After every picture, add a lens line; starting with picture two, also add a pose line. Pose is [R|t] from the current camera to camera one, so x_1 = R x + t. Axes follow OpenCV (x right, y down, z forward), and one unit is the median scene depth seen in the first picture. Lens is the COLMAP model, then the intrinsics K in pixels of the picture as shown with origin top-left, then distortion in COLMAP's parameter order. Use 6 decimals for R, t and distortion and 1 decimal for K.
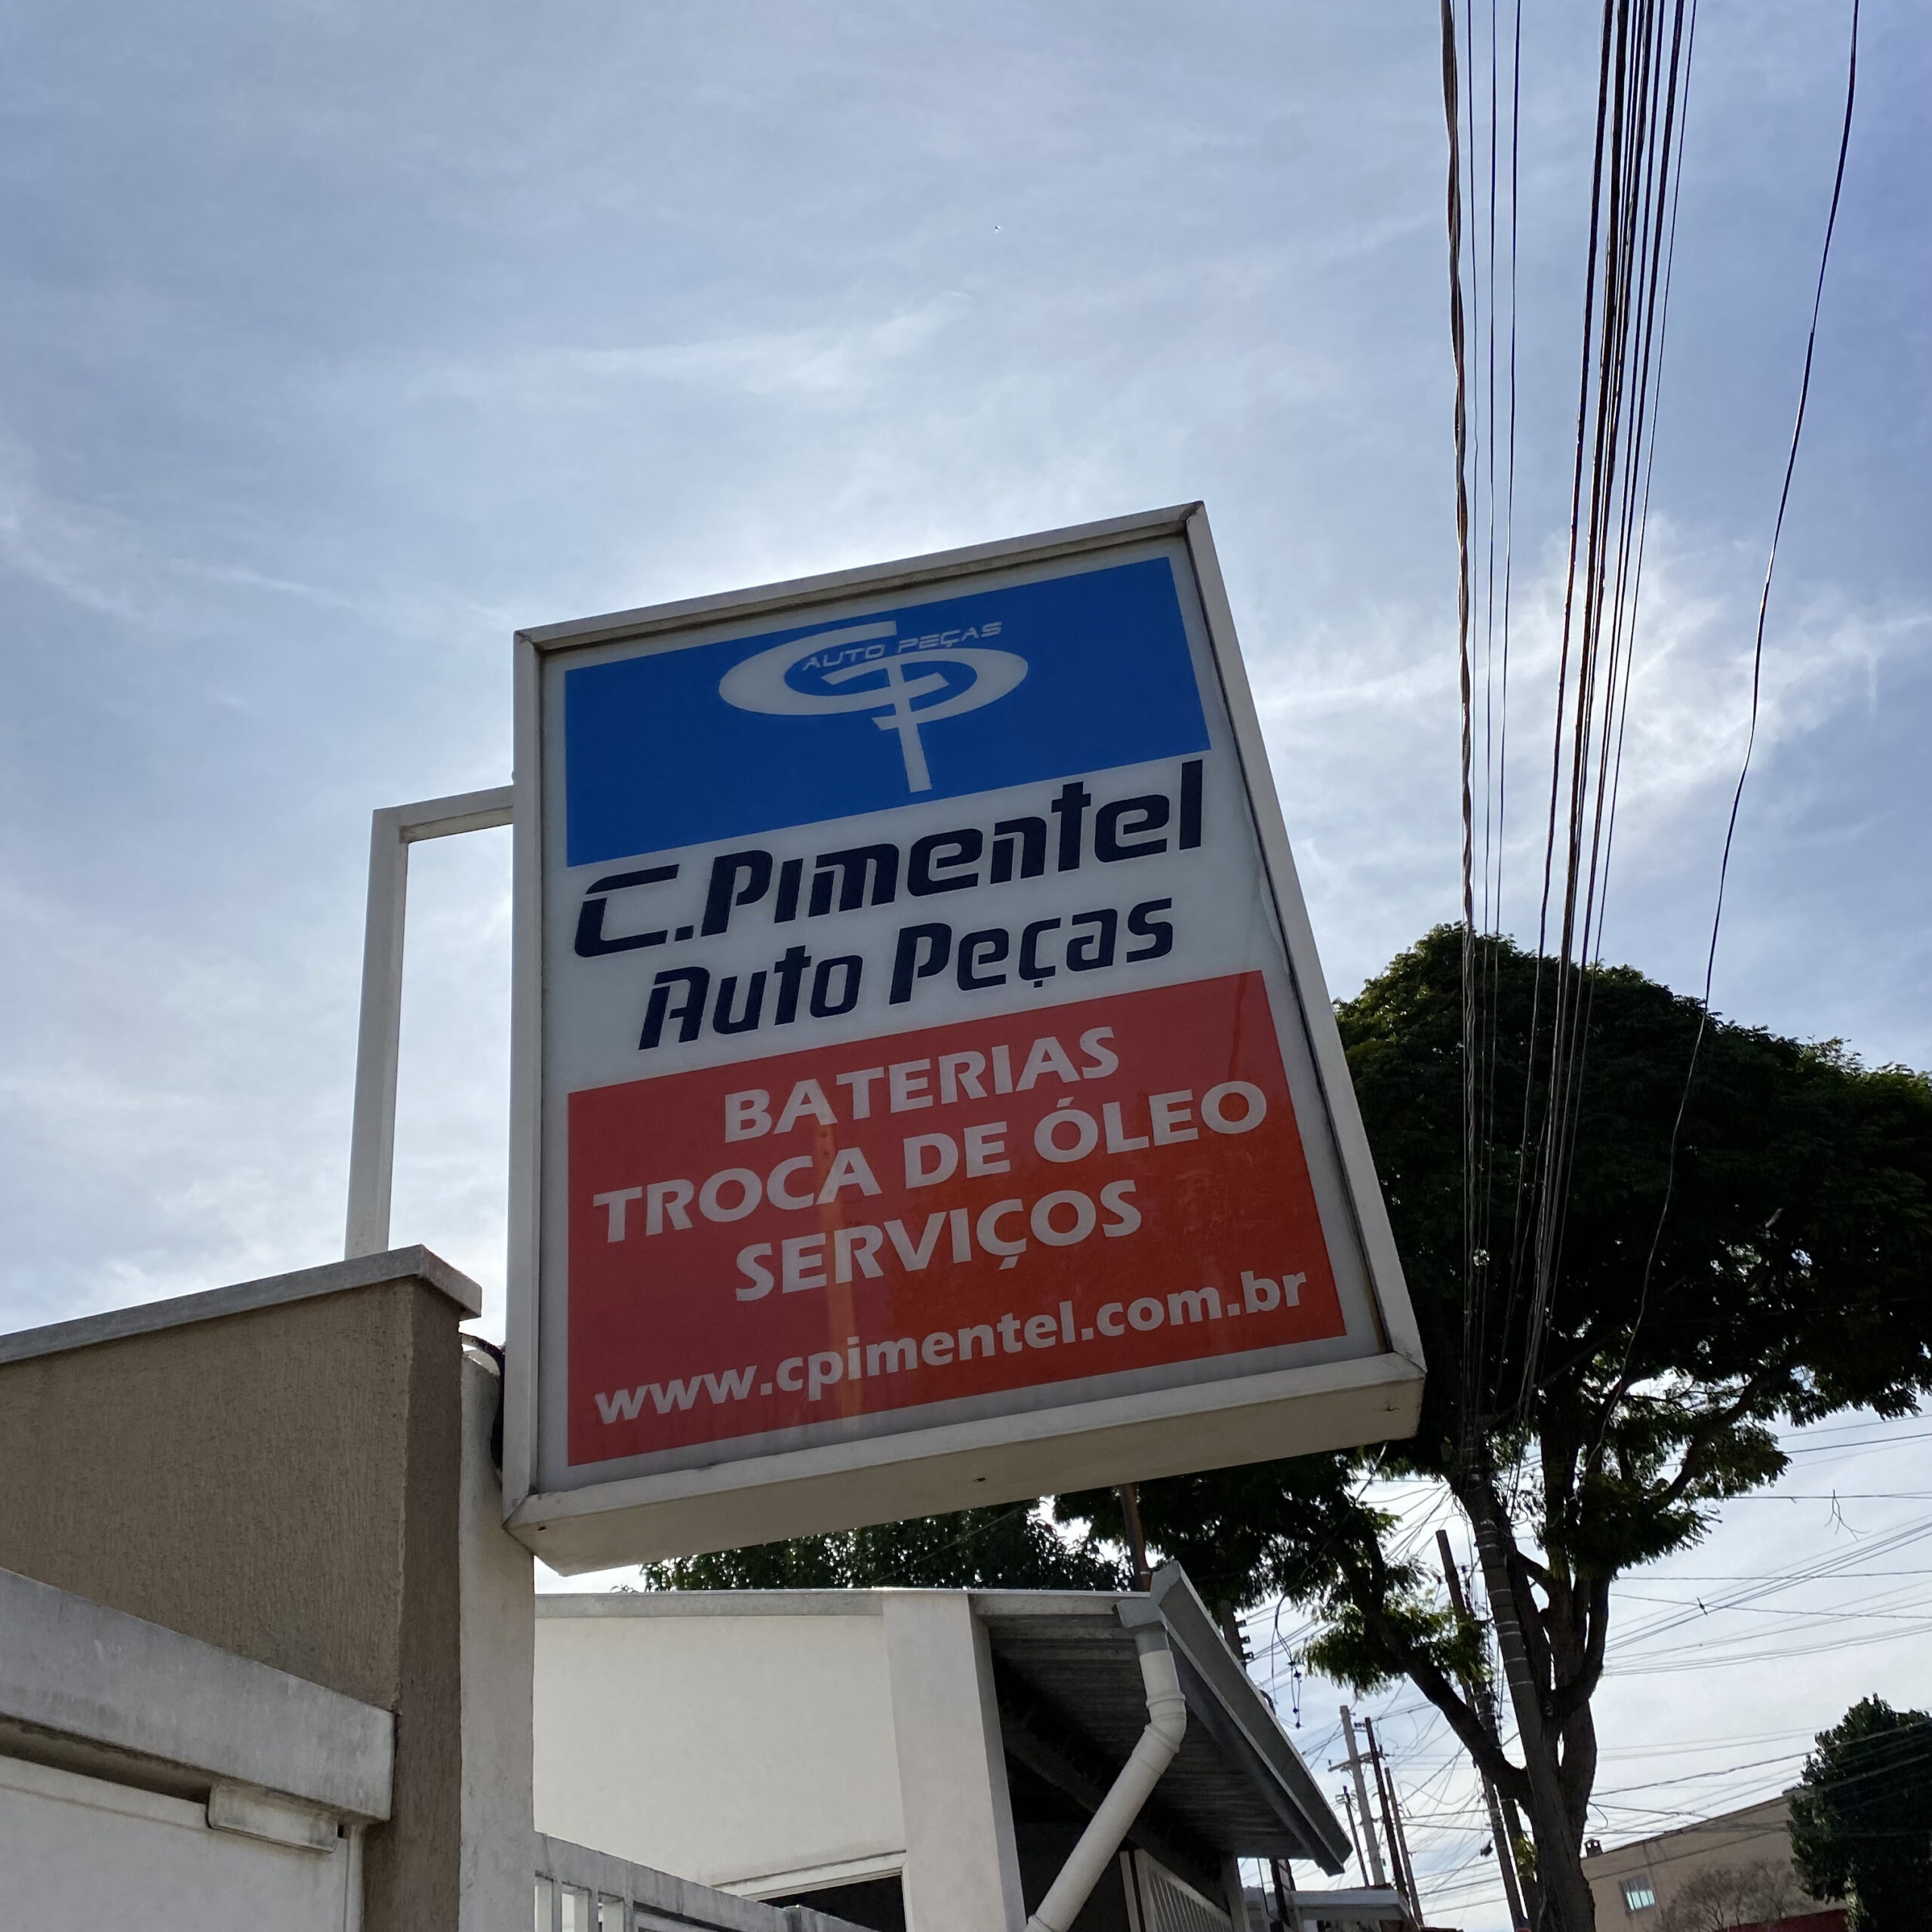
lens RADIAL K [[1913.2, 0, 991.7], [0, 1913.2, 966.1], [0, 0, 1]] dist [0.186844, -0.486835]
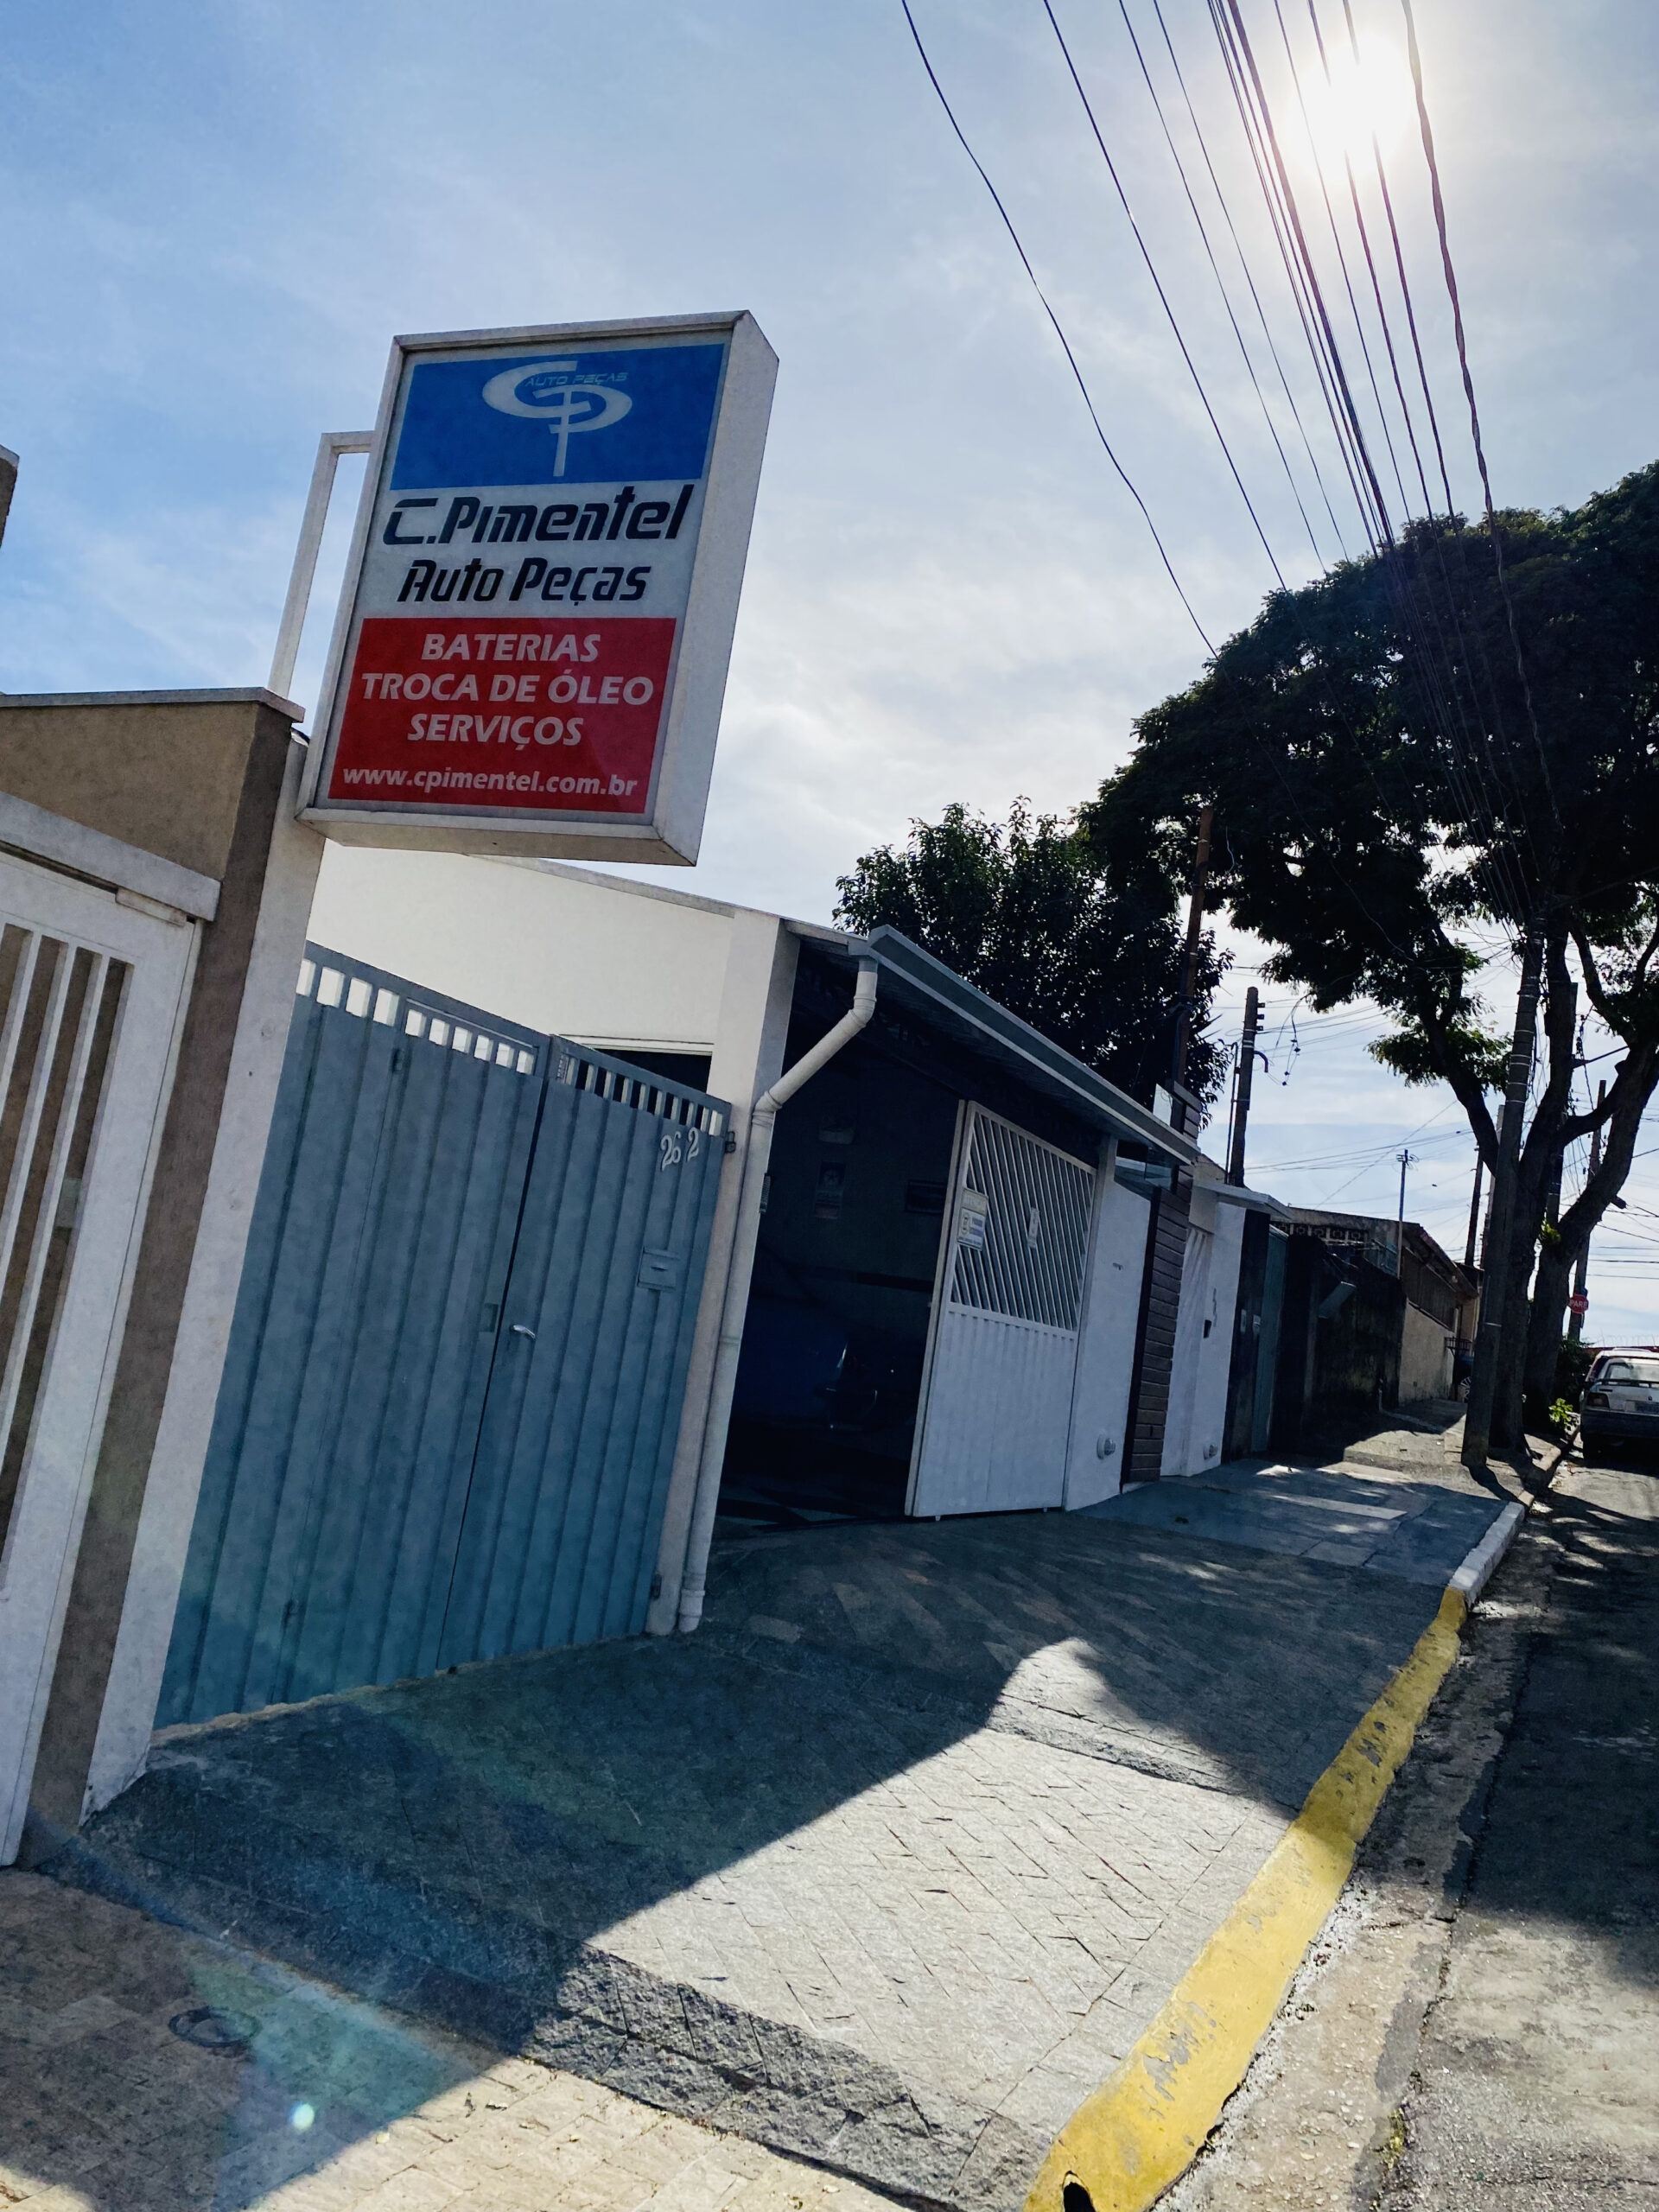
lens RADIAL K [[1707.1, 0, 829.5], [0, 1707.1, 1106.0], [0, 0, 1]] dist [-0.005489, -0.007060]
pose [[0.935246, 0.249348, -0.251276, 0.806011], [-0.121849, 0.893204, 0.432828, -0.307696], [0.332366, -0.374183, 0.865748, -0.565987]]
